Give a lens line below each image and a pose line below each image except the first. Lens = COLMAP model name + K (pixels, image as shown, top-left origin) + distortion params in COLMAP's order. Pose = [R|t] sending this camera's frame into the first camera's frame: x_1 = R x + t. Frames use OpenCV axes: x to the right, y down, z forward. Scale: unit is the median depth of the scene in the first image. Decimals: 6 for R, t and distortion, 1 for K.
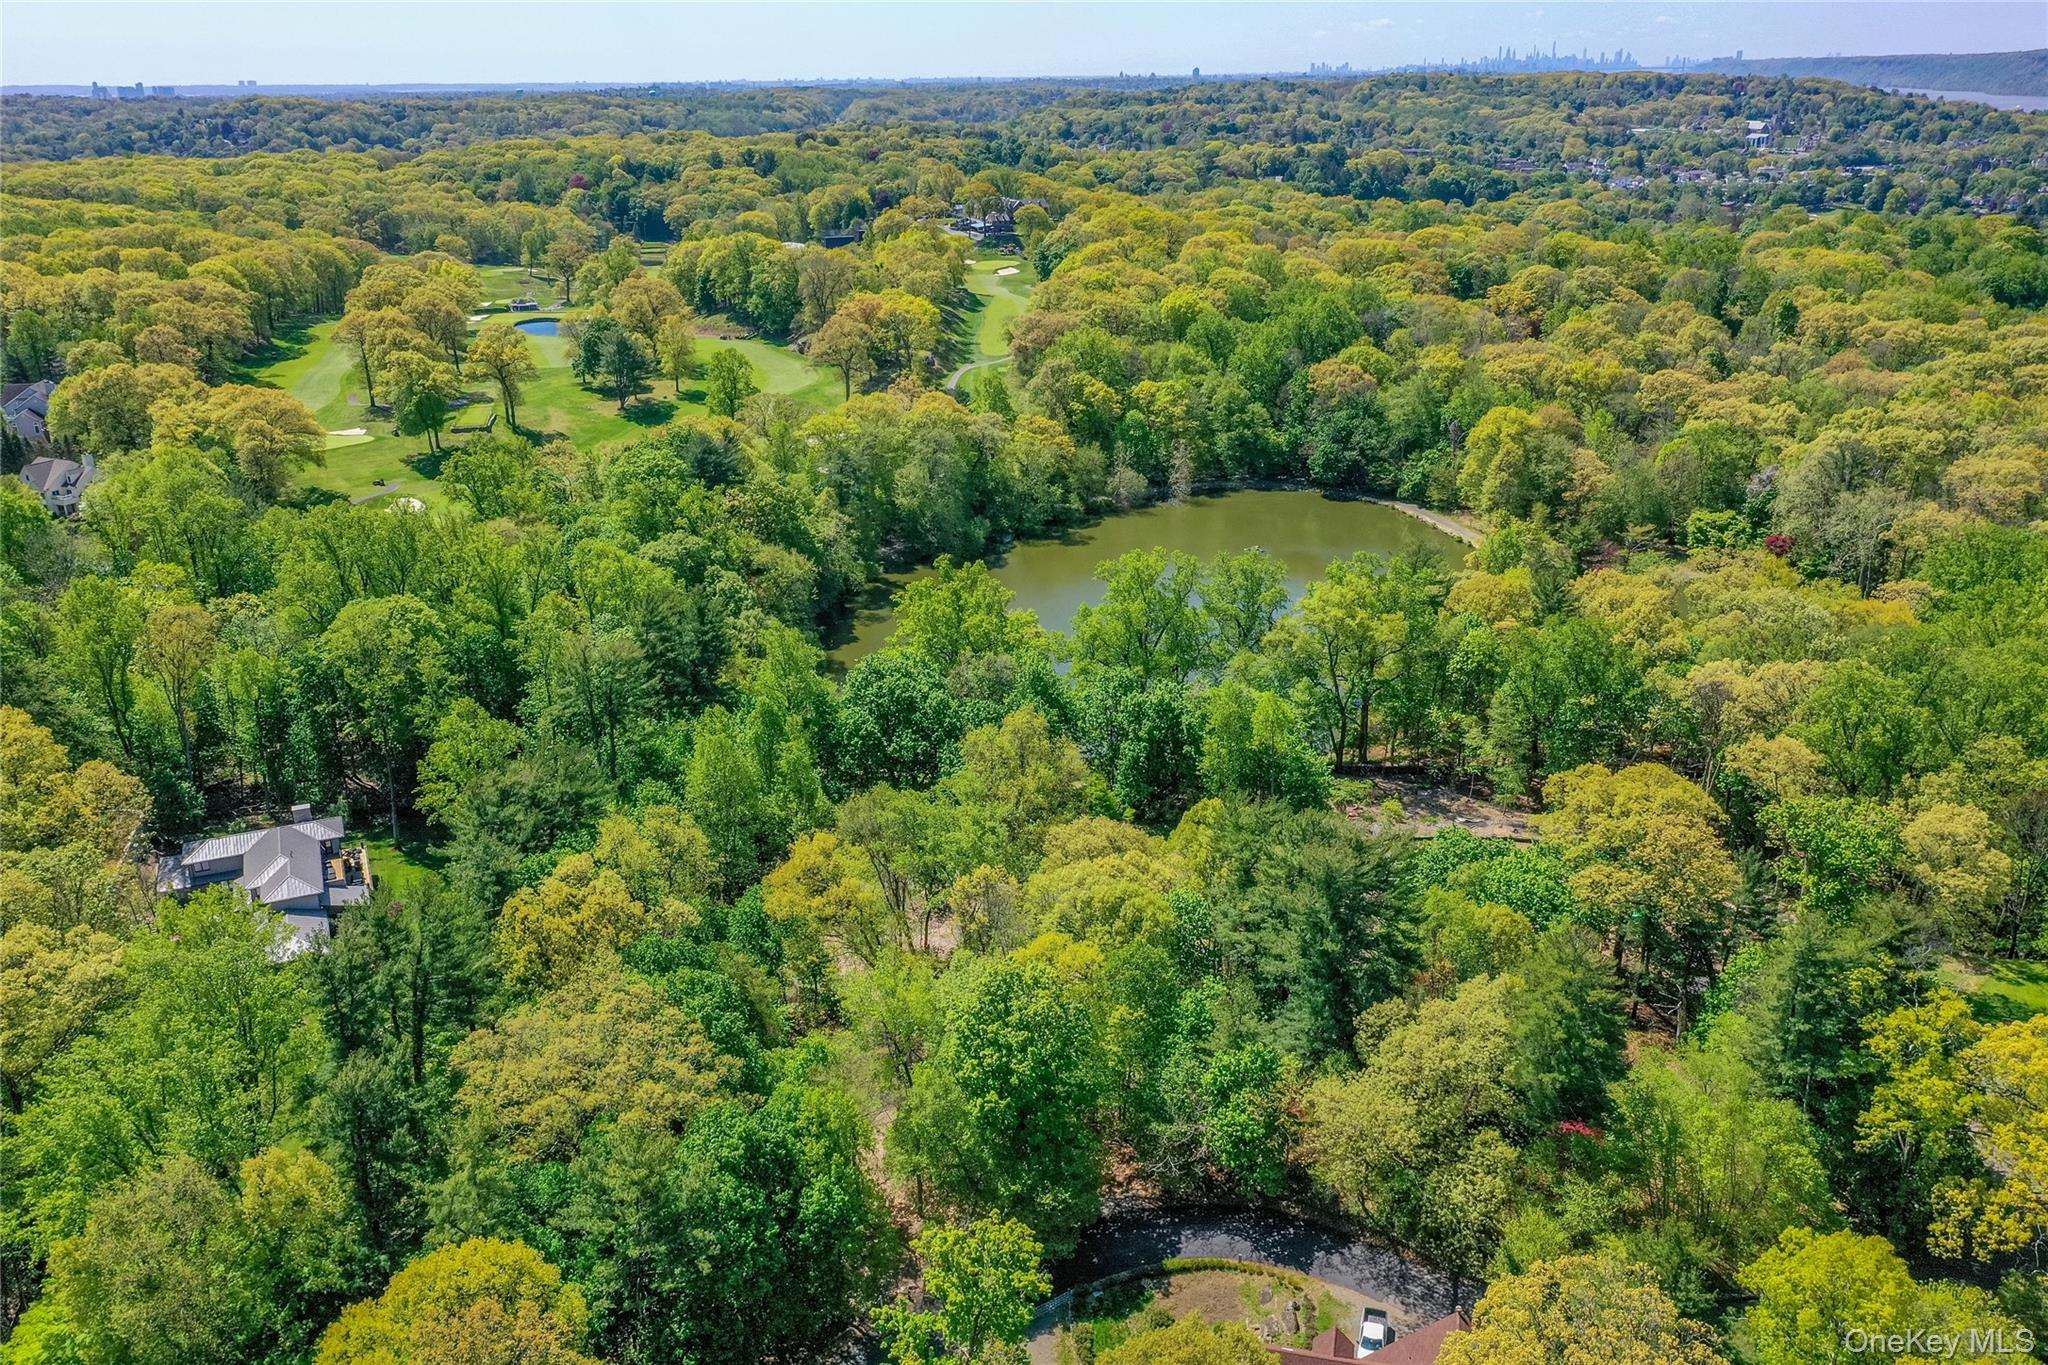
lens RADIAL K [[1614.1, 0, 1015.5], [0, 1614.1, 679.3], [0, 0, 1]] dist [0.013145, 0.003244]
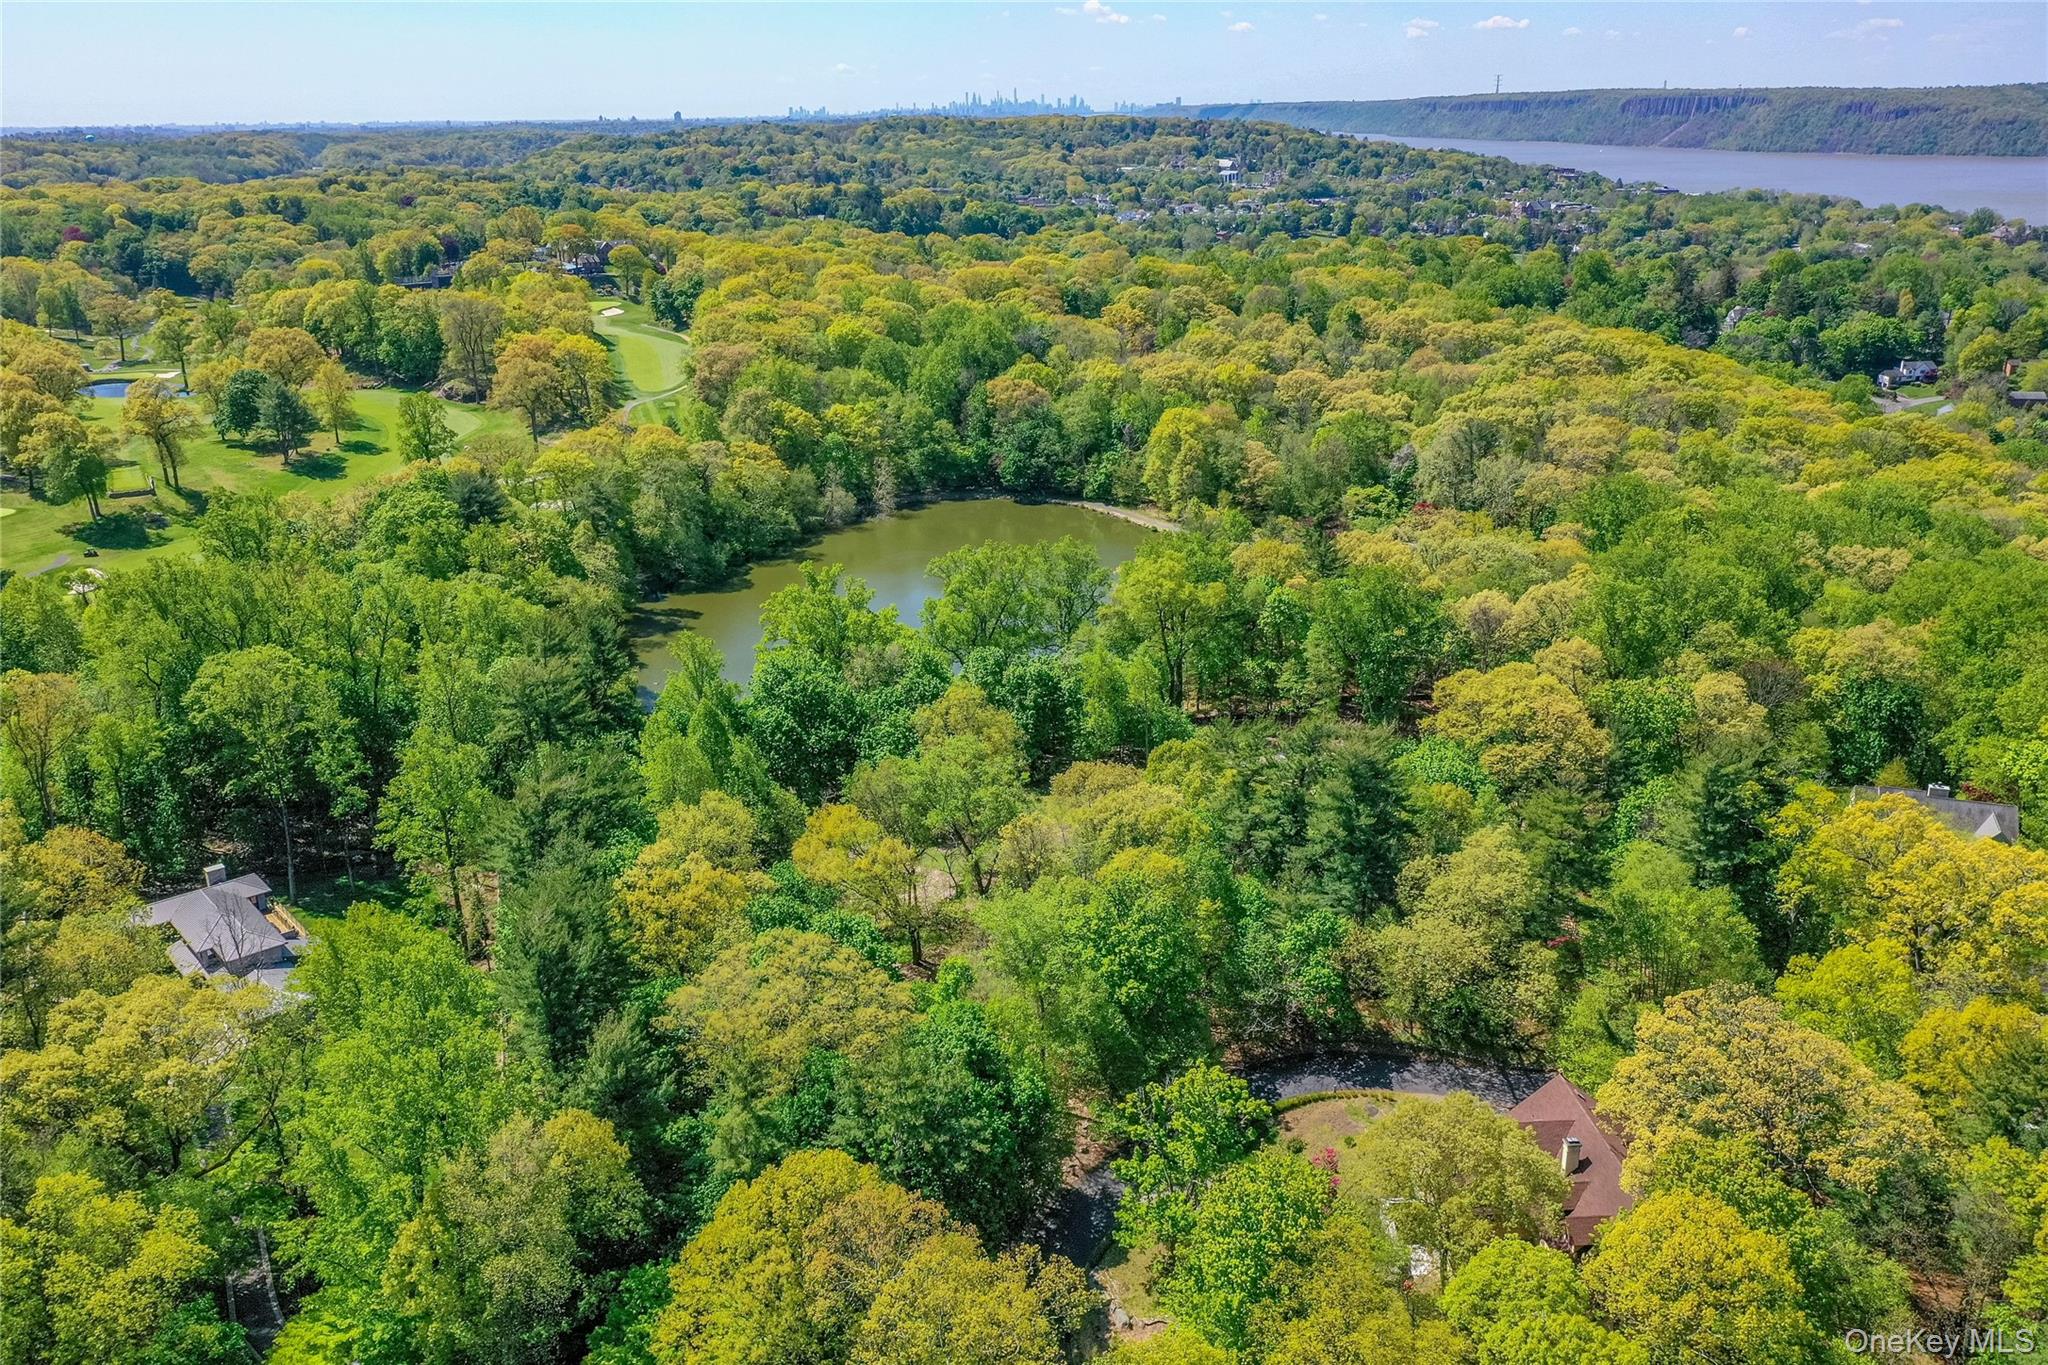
lens RADIAL K [[1614.1, 0, 1015.5], [0, 1614.1, 679.3], [0, 0, 1]] dist [0.013145, 0.003244]
pose [[0.954079, -0.100701, 0.282123, -0.121793], [0.107465, 0.994172, -0.008561, 0.013211], [-0.279616, 0.038486, 0.959340, -0.027720]]
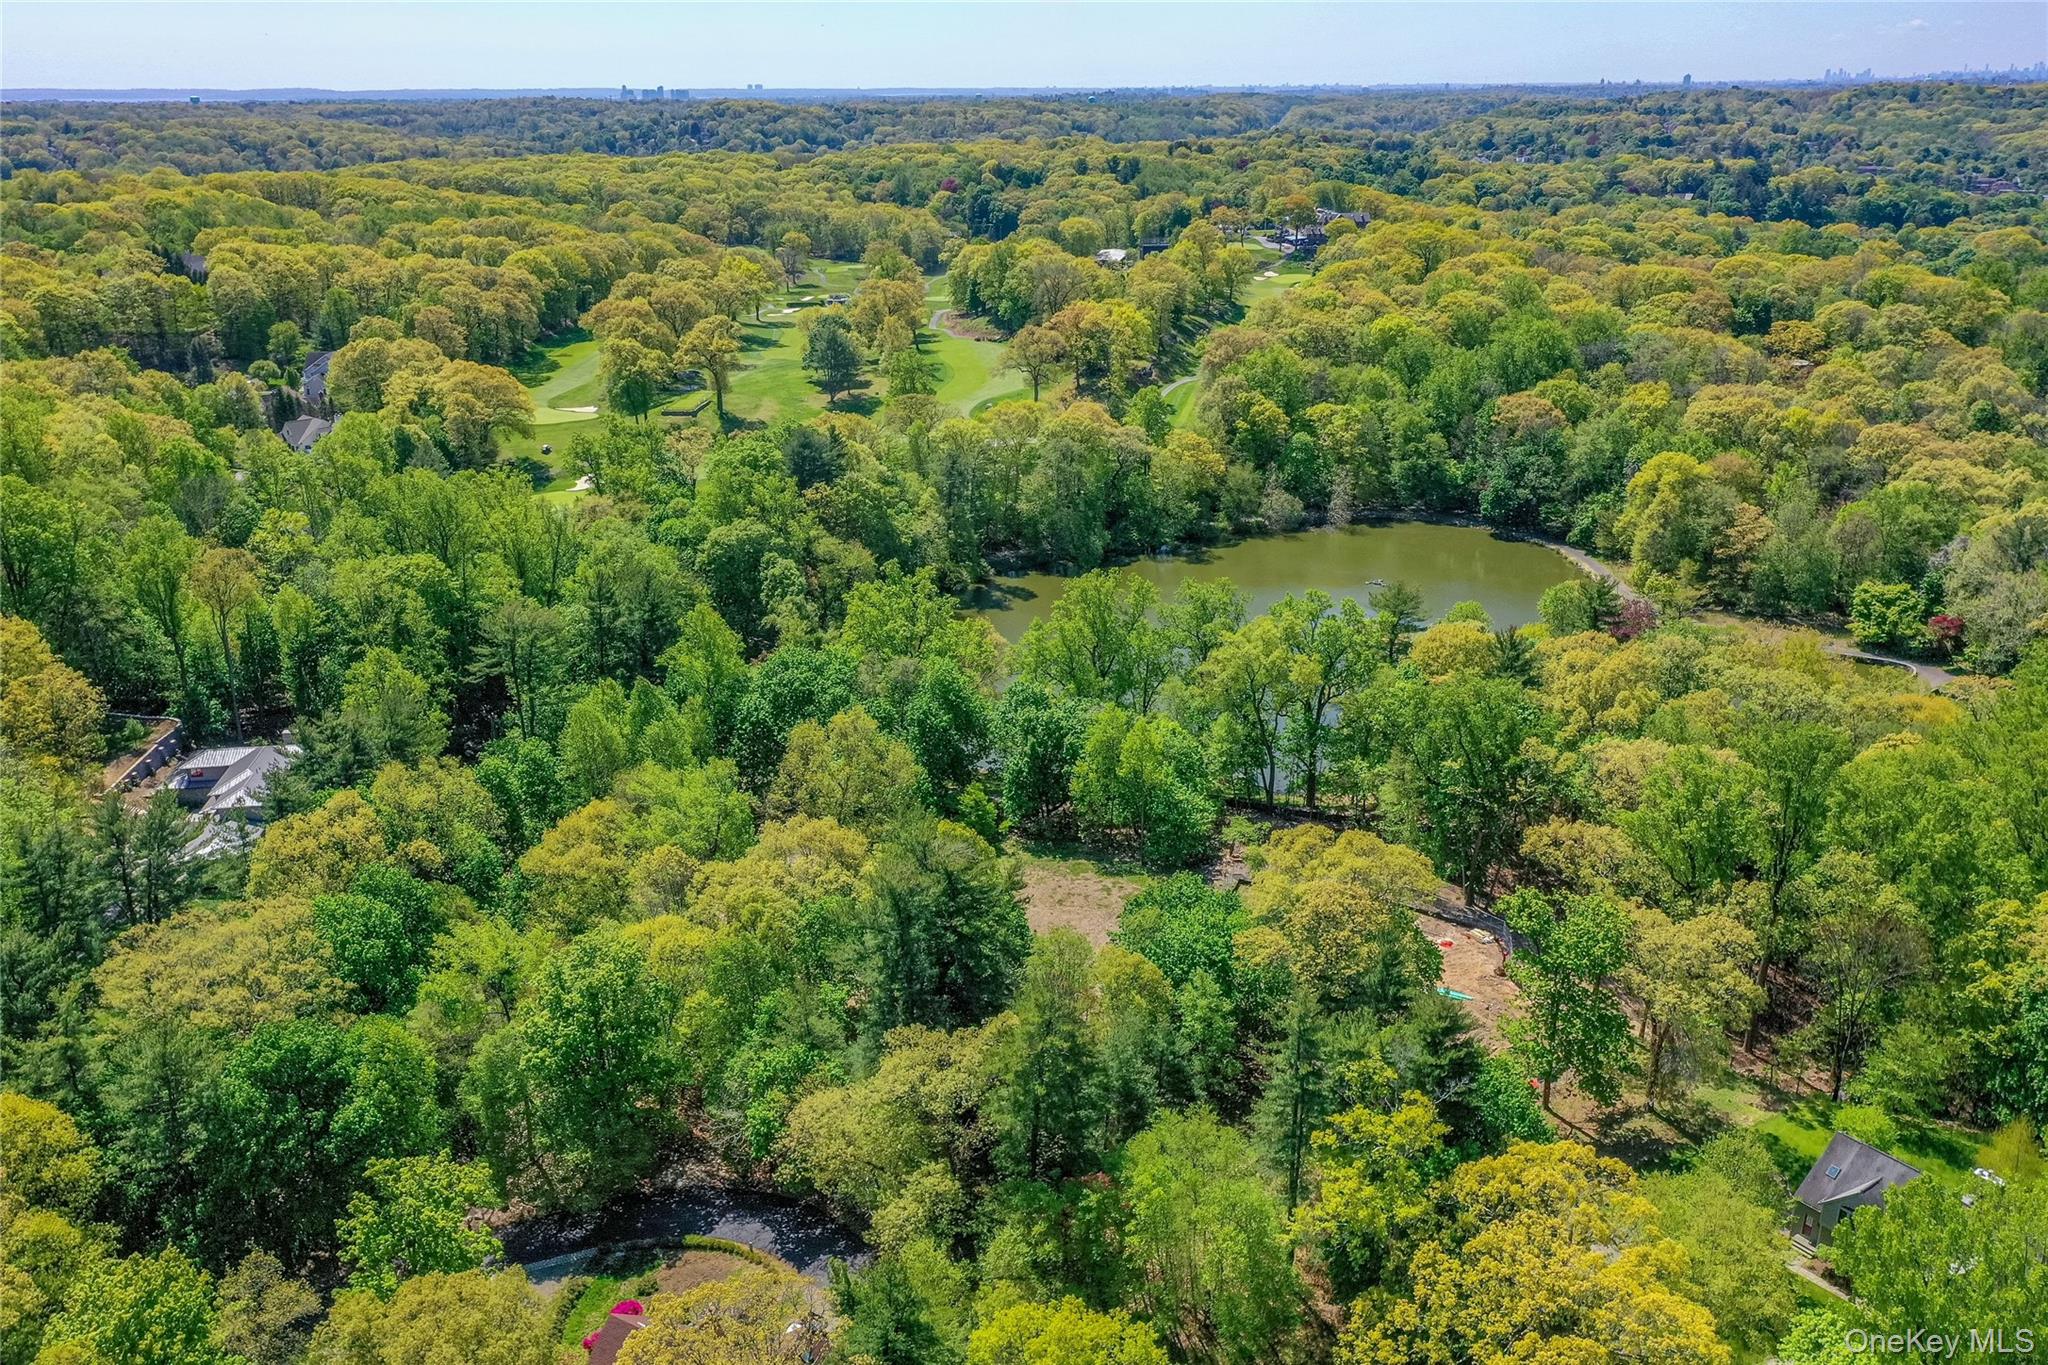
lens RADIAL K [[1614.1, 0, 1015.5], [0, 1614.1, 679.3], [0, 0, 1]] dist [0.013145, 0.003244]
pose [[0.962802, 0.099266, -0.251313, 0.163858], [-0.100021, 0.994937, 0.009800, -0.009588], [0.251013, 0.015701, 0.967856, 0.010475]]
